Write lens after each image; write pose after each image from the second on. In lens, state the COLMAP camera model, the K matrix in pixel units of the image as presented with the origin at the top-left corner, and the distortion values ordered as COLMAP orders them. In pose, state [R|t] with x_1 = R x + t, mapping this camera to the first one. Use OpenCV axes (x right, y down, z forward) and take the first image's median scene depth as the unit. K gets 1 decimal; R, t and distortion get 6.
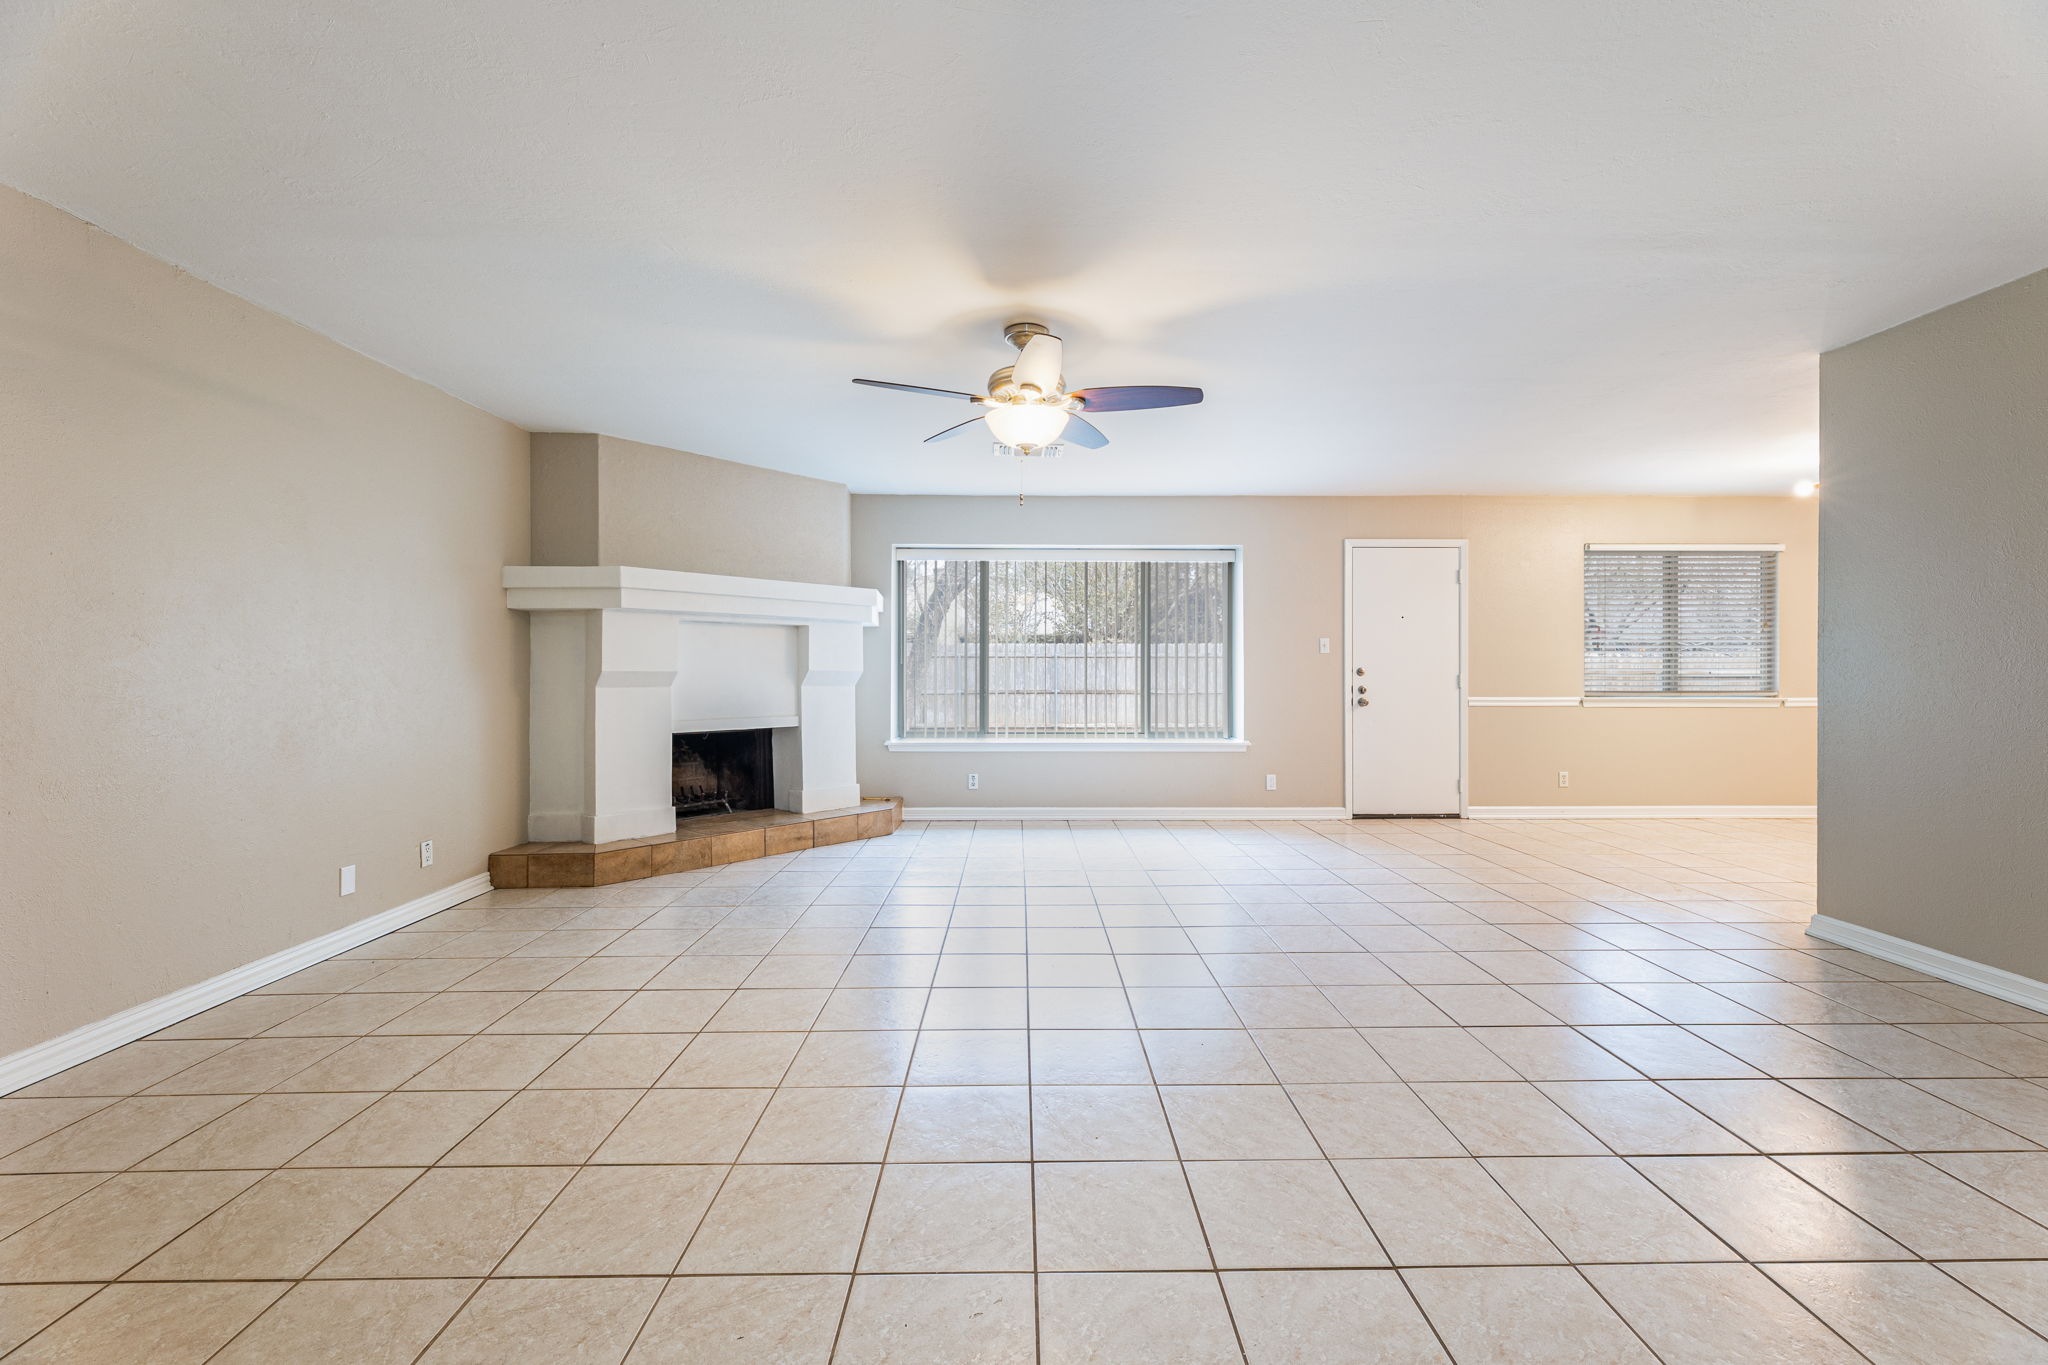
lens RADIAL K [[825.7, 0, 1029.6], [0, 825.7, 665.1], [0, 0, 1]] dist [0.001950, 0.000140]
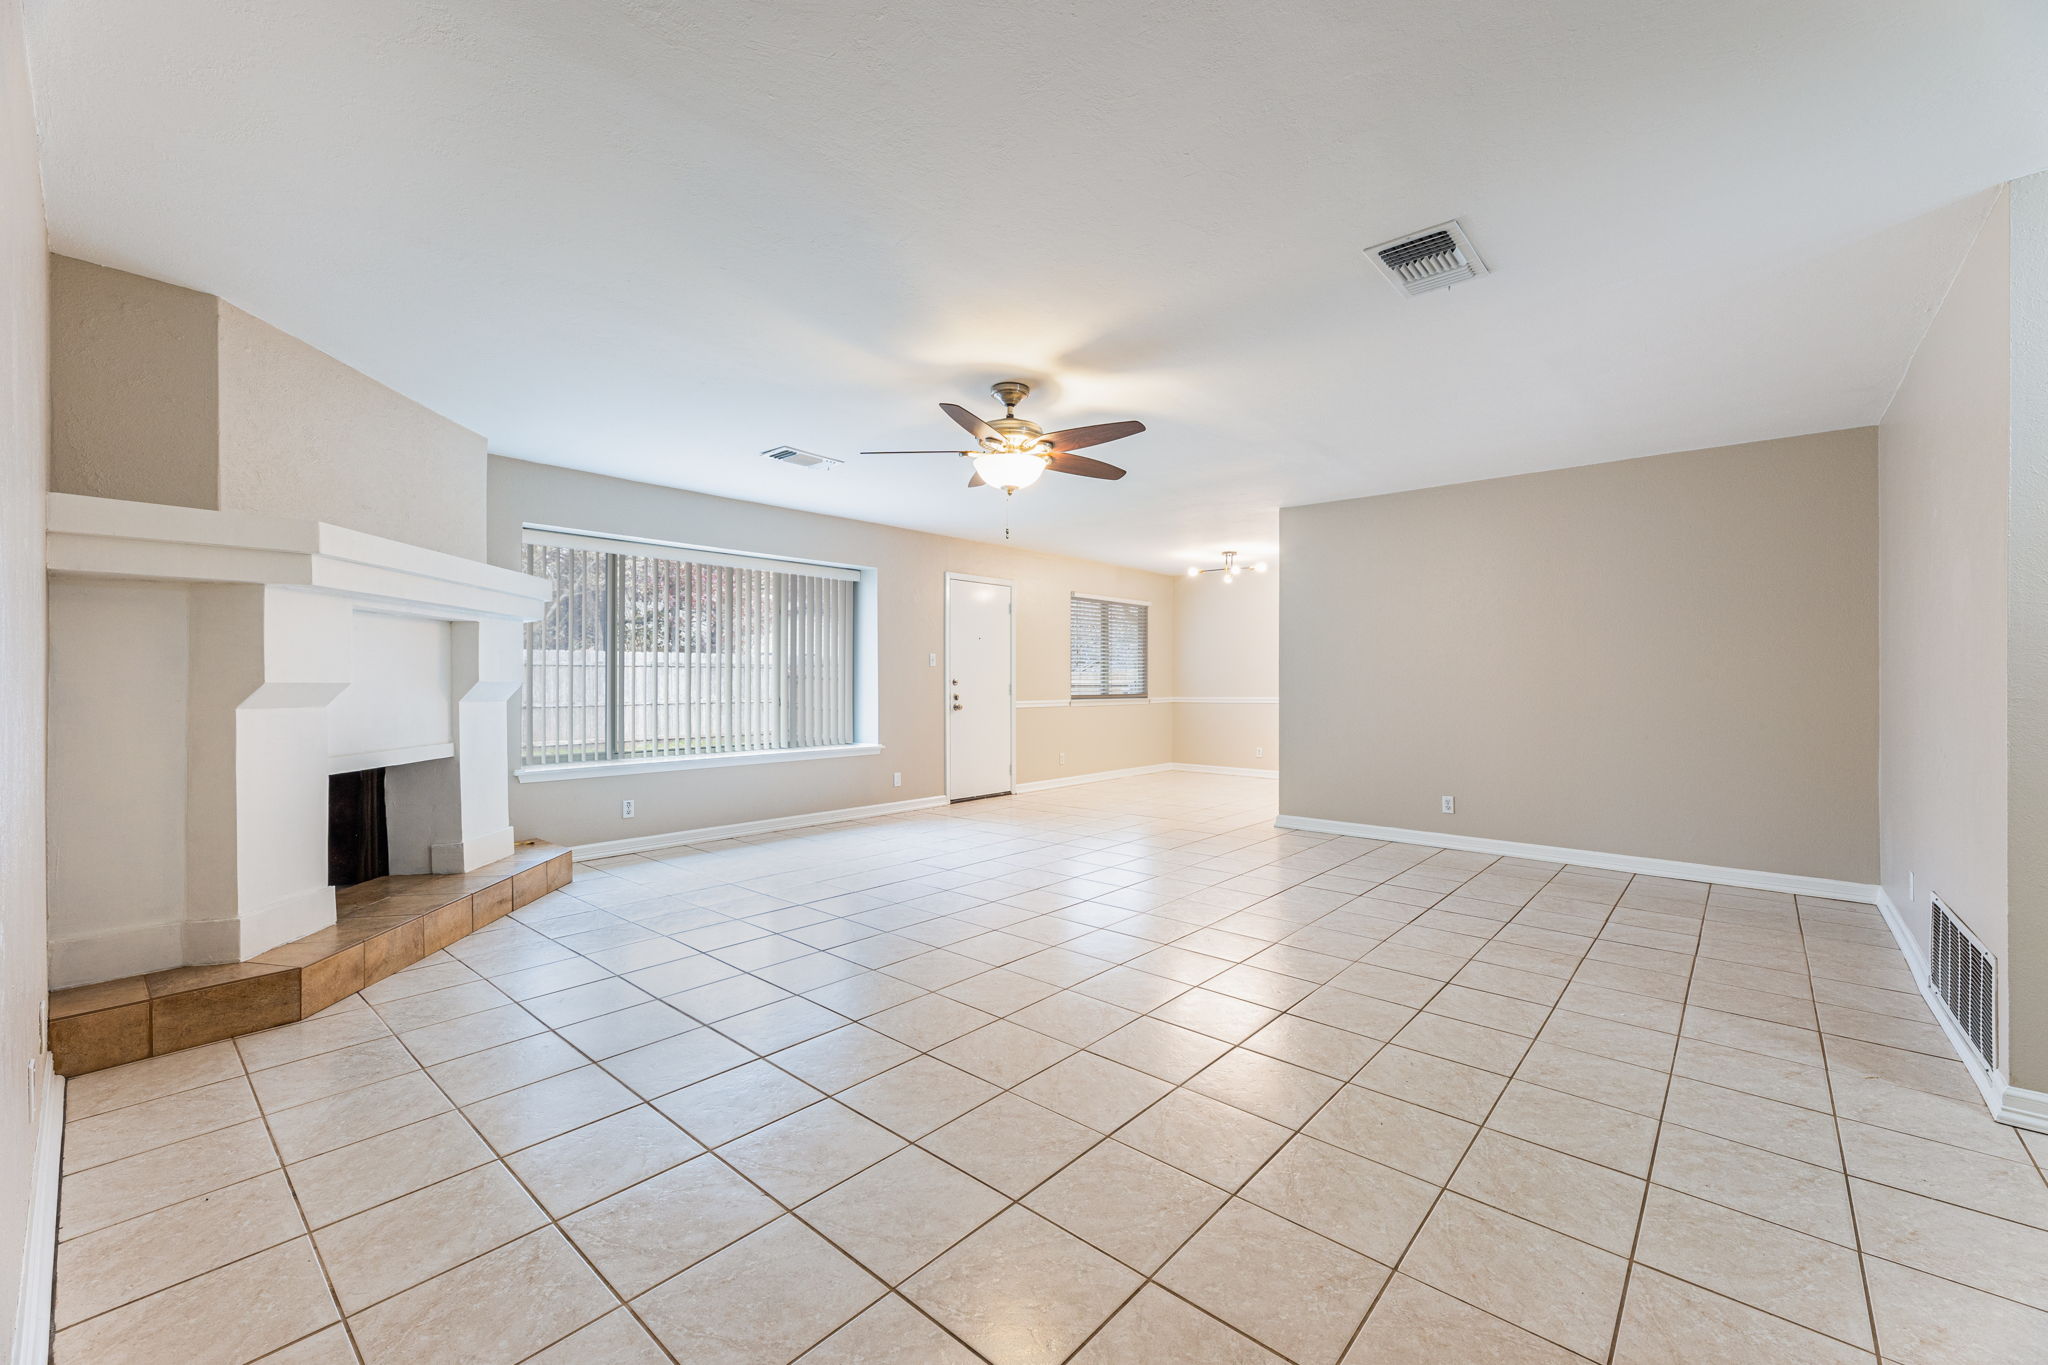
lens RADIAL K [[825.7, 0, 1029.6], [0, 825.7, 665.1], [0, 0, 1]] dist [0.001950, 0.000140]
pose [[0.671910, 0.013369, 0.740512, -0.485757], [-0.004129, 0.999889, -0.014305, 0.000302], [-0.740622, 0.006554, 0.671890, 0.116890]]
